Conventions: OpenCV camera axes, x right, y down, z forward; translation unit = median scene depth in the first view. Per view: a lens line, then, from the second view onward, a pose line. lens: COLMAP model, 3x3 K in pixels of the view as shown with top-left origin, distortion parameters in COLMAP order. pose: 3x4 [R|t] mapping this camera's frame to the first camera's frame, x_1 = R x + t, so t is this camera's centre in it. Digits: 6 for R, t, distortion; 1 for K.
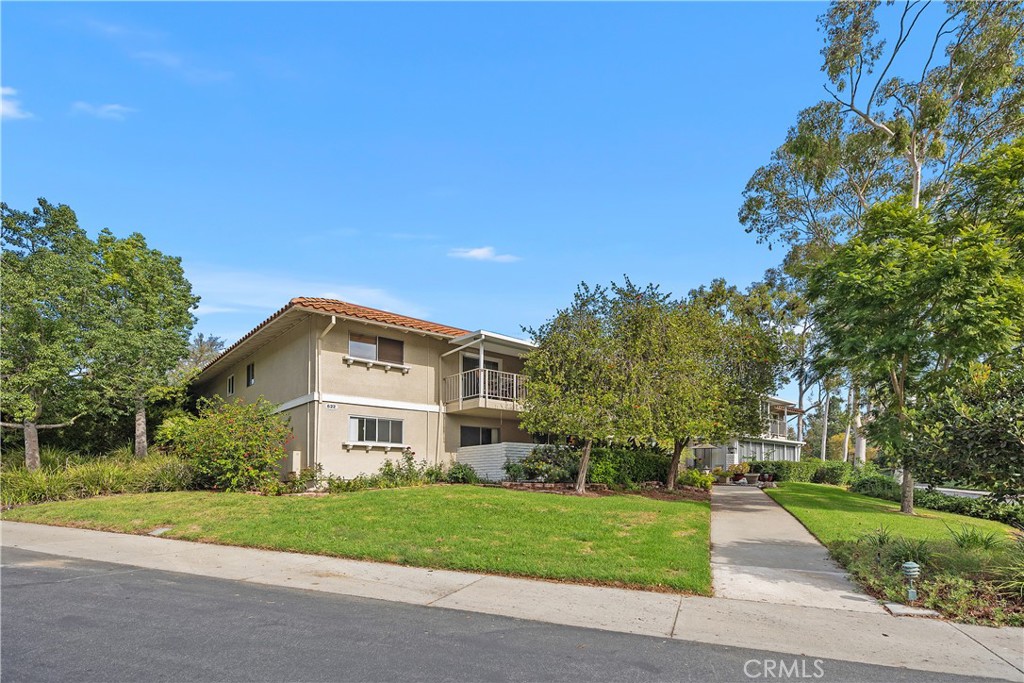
lens RADIAL K [[465.9, 0, 513.4], [0, 465.9, 335.0], [0, 0, 1]] dist [0.001333, 0.000000]
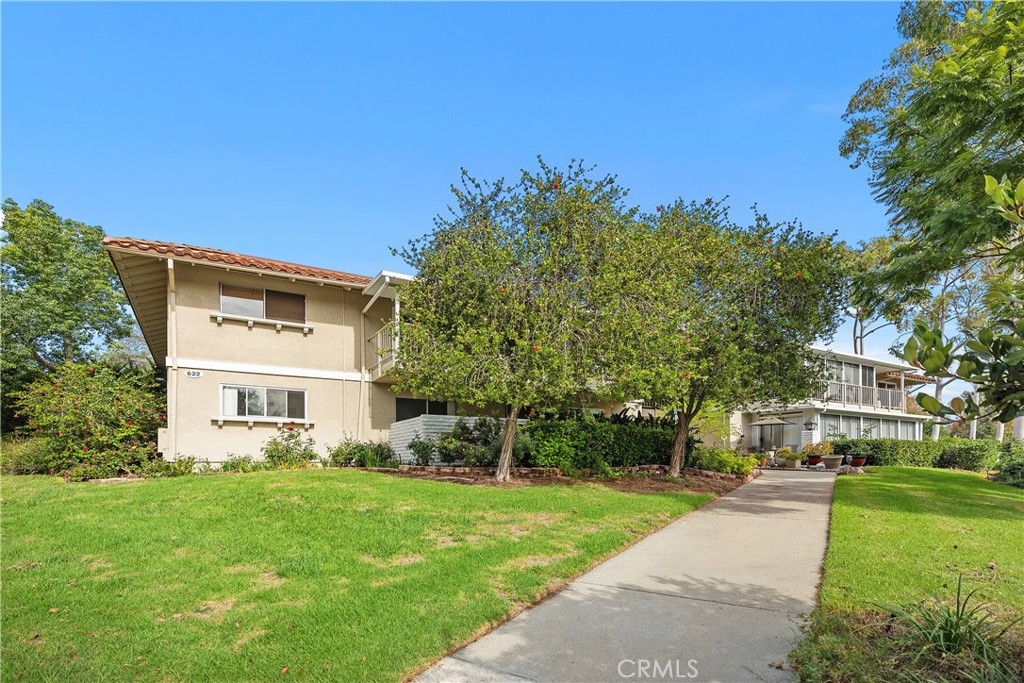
lens RADIAL K [[445.9, 0, 510.5], [0, 445.9, 352.4], [0, 0, 1]] dist [0.001545, -0.000052]
pose [[0.973419, -0.053173, -0.222772, 0.290163], [0.065974, 0.996547, 0.050415, 0.100237], [0.219322, -0.063772, 0.973566, 0.320328]]
